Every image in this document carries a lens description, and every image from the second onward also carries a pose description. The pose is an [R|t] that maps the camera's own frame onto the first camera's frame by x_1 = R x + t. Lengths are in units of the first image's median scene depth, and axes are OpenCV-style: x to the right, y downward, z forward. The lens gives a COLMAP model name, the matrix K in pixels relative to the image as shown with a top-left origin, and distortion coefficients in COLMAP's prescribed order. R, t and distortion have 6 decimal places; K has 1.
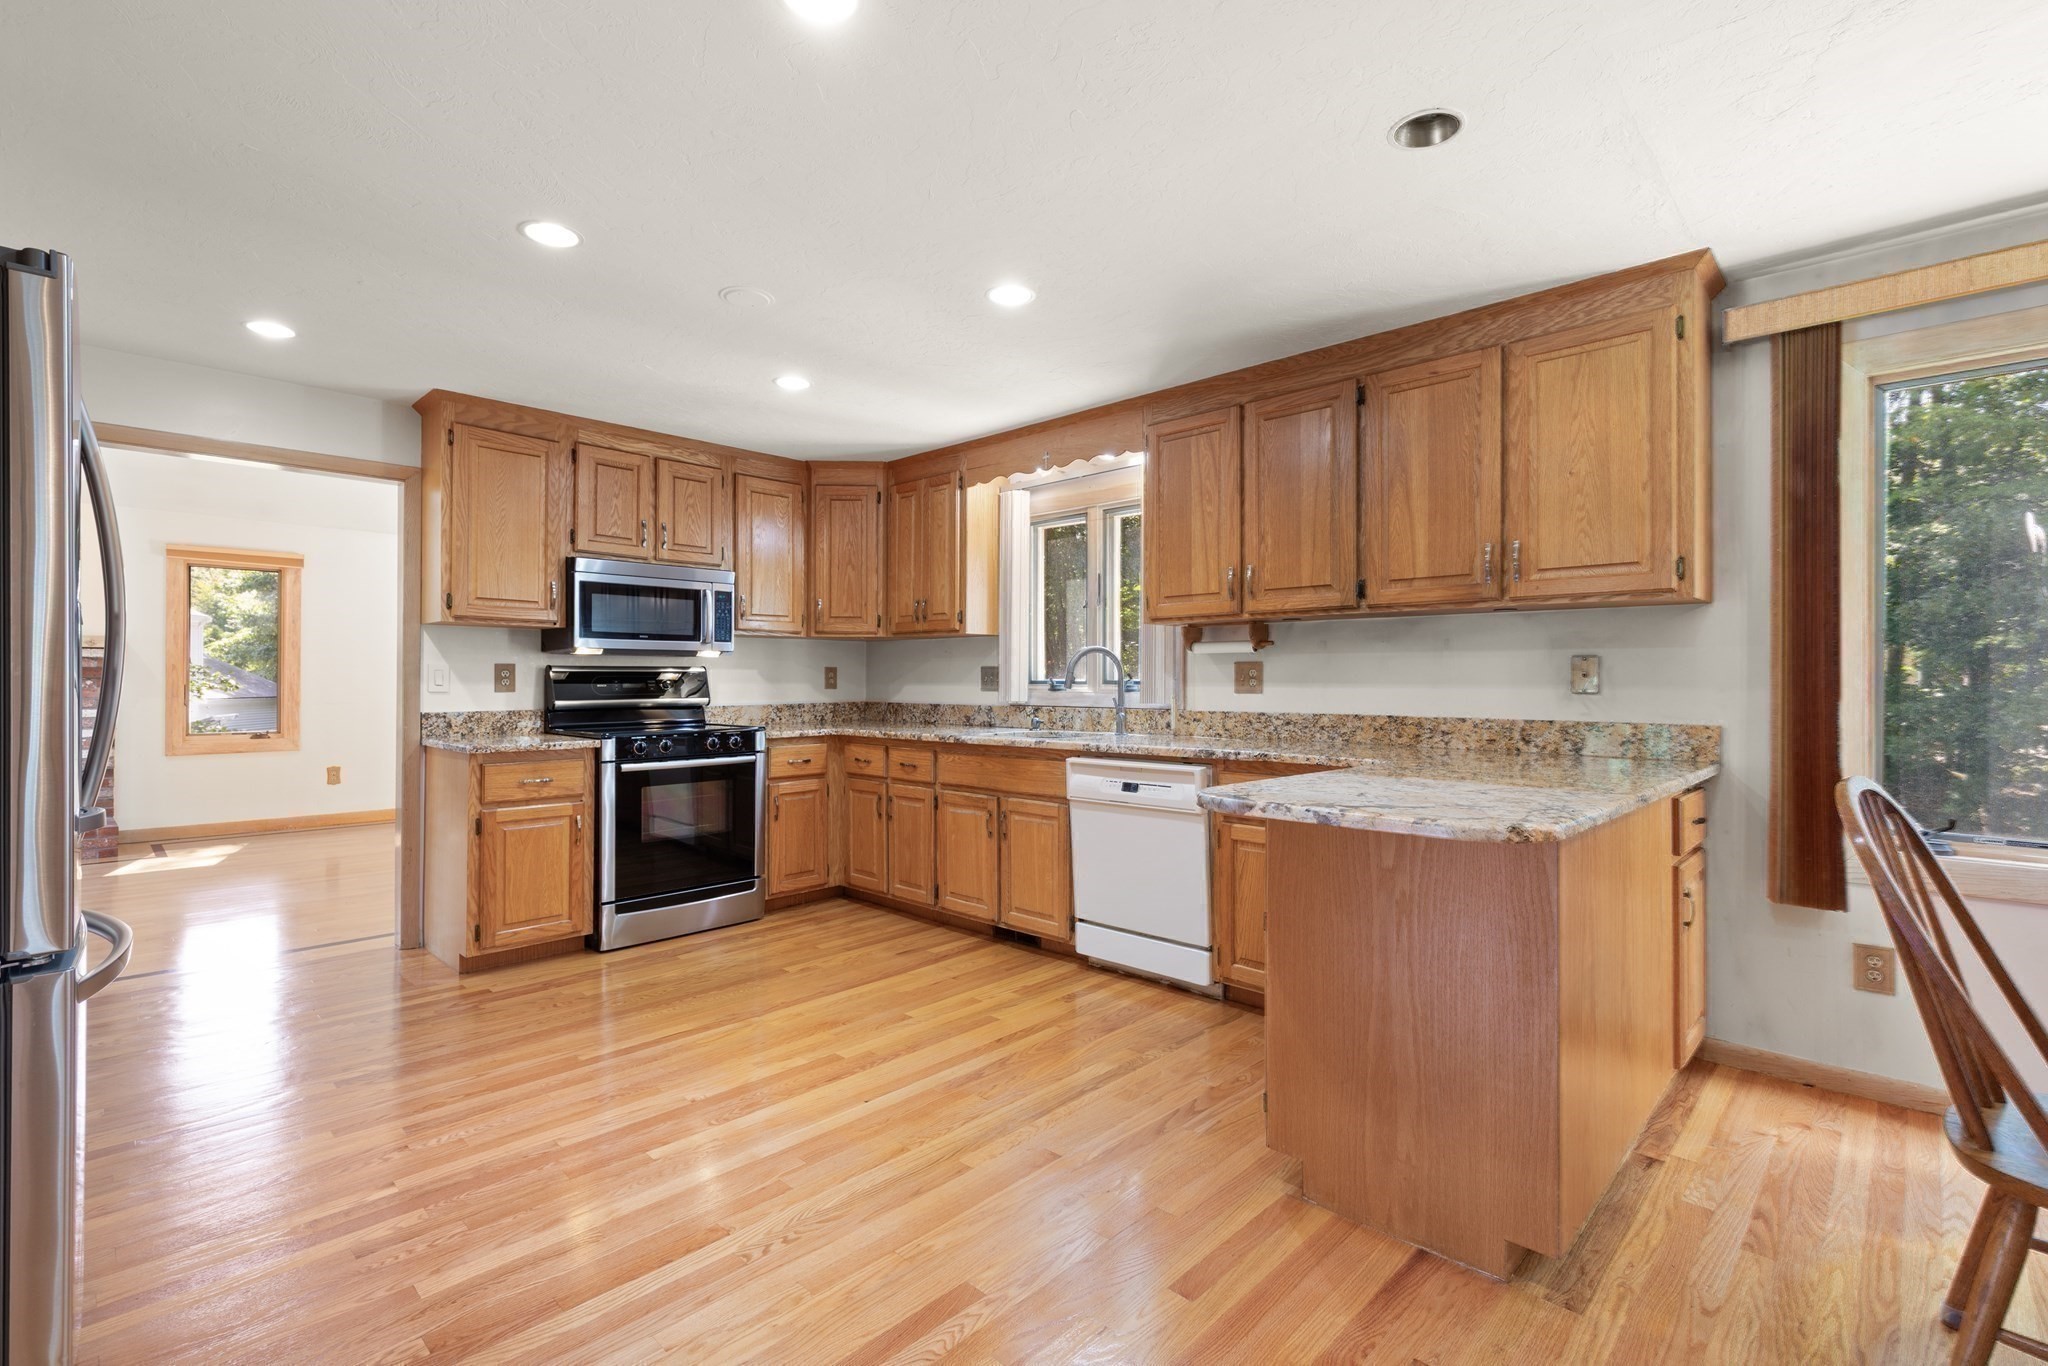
lens RADIAL K [[927.3, 0, 1022.8], [0, 927.3, 676.7], [0, 0, 1]] dist [0.007997, 0.000588]
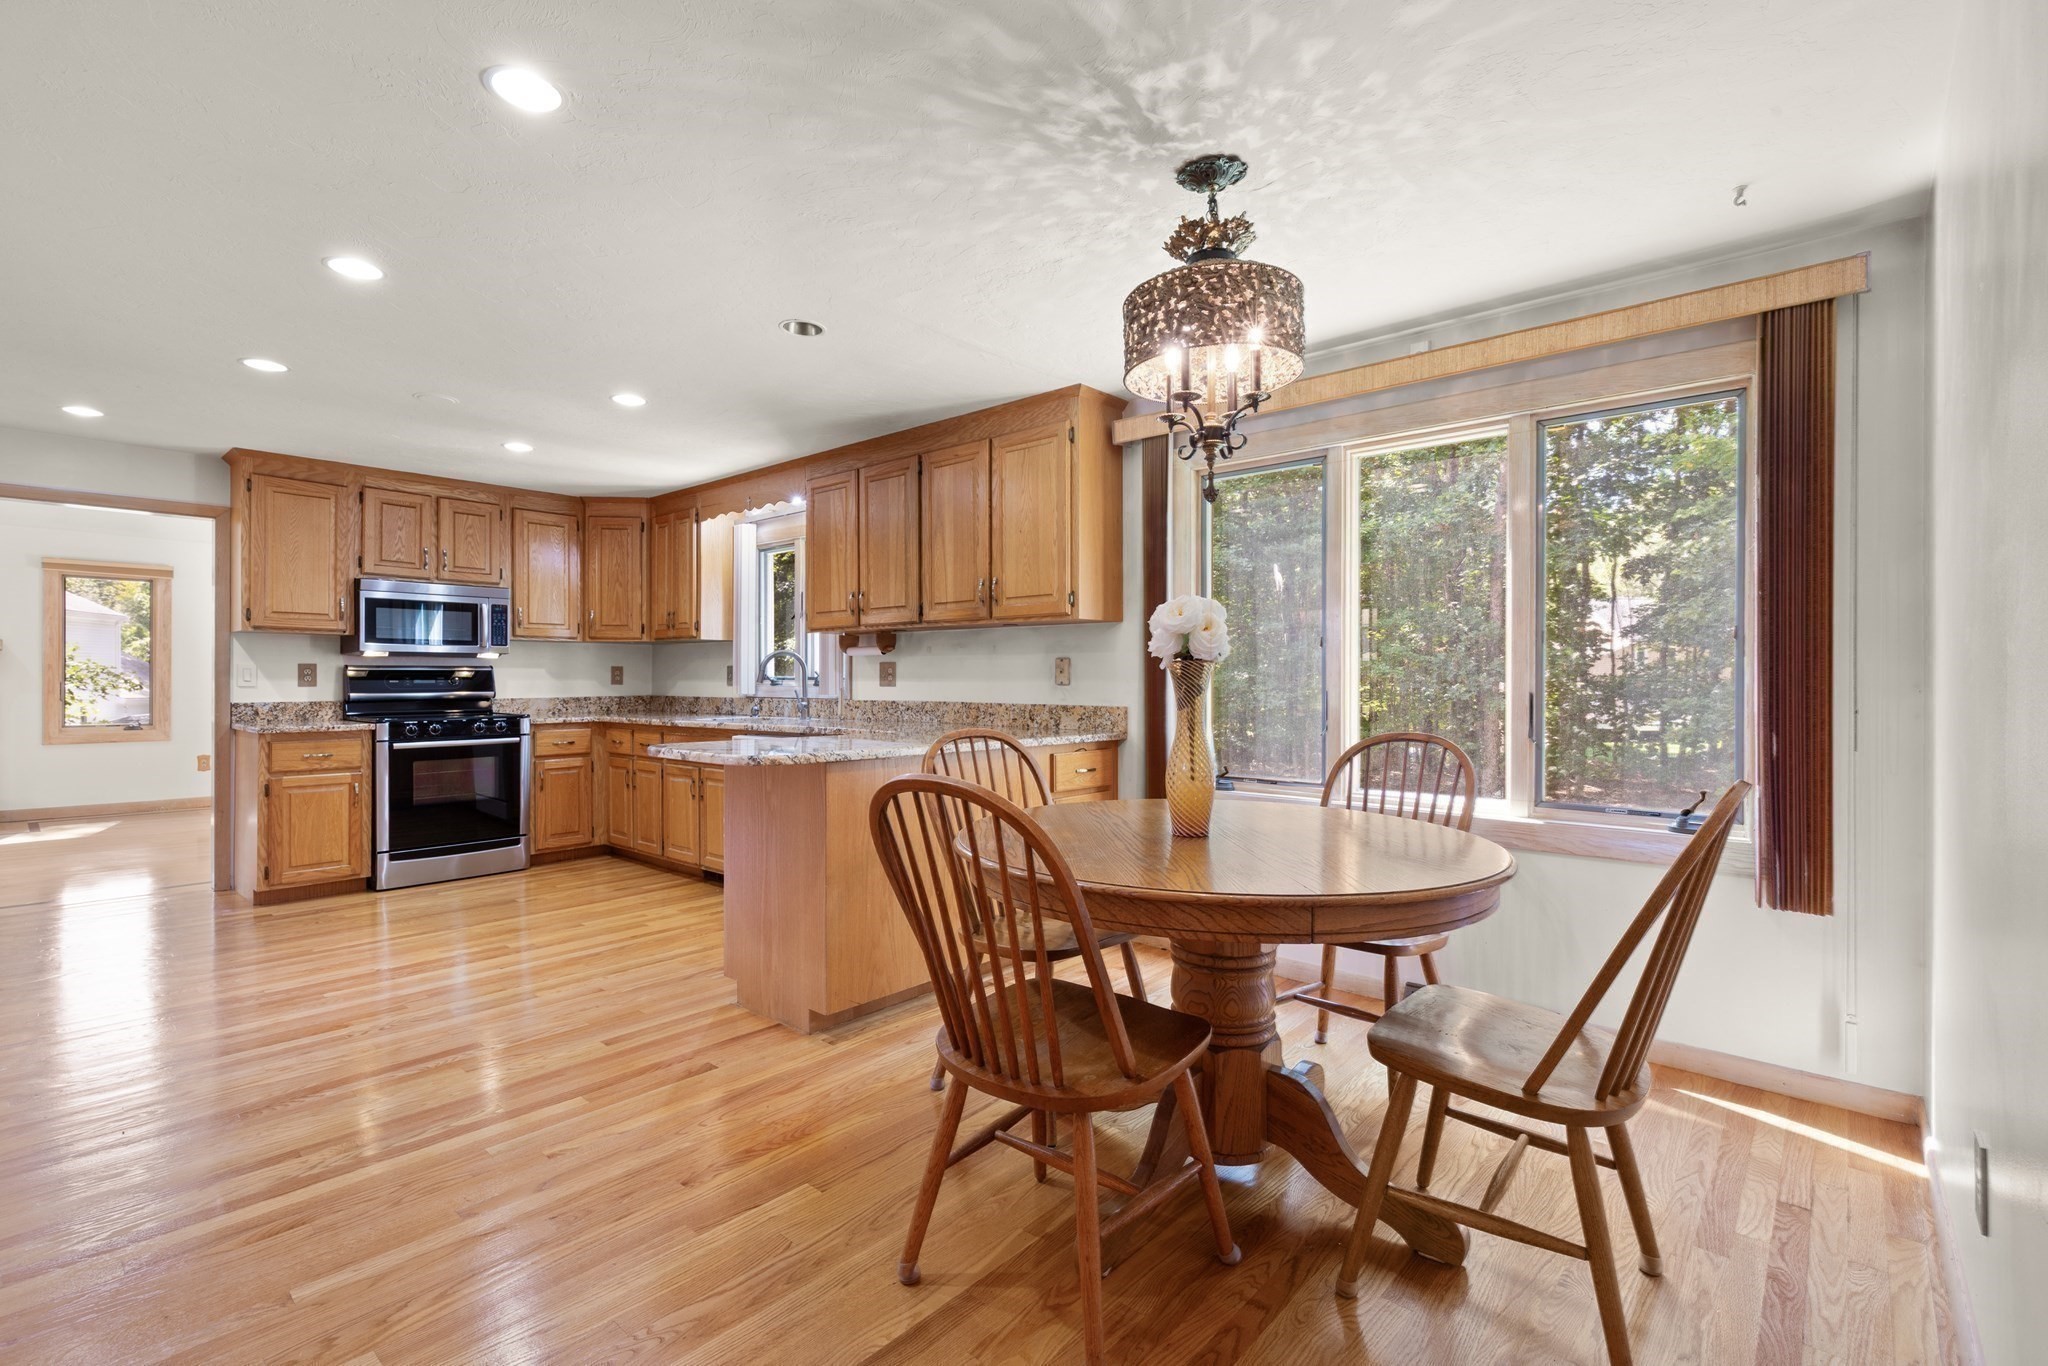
lens RADIAL K [[927.3, 0, 1023.5], [0, 927.3, 681.8], [0, 0, 1]] dist [0.007997, 0.000588]
pose [[0.999177, -0.001117, 0.040559, 0.365901], [0.000859, 0.999979, 0.006392, 0.003062], [-0.040565, -0.006352, 0.999157, -0.296318]]
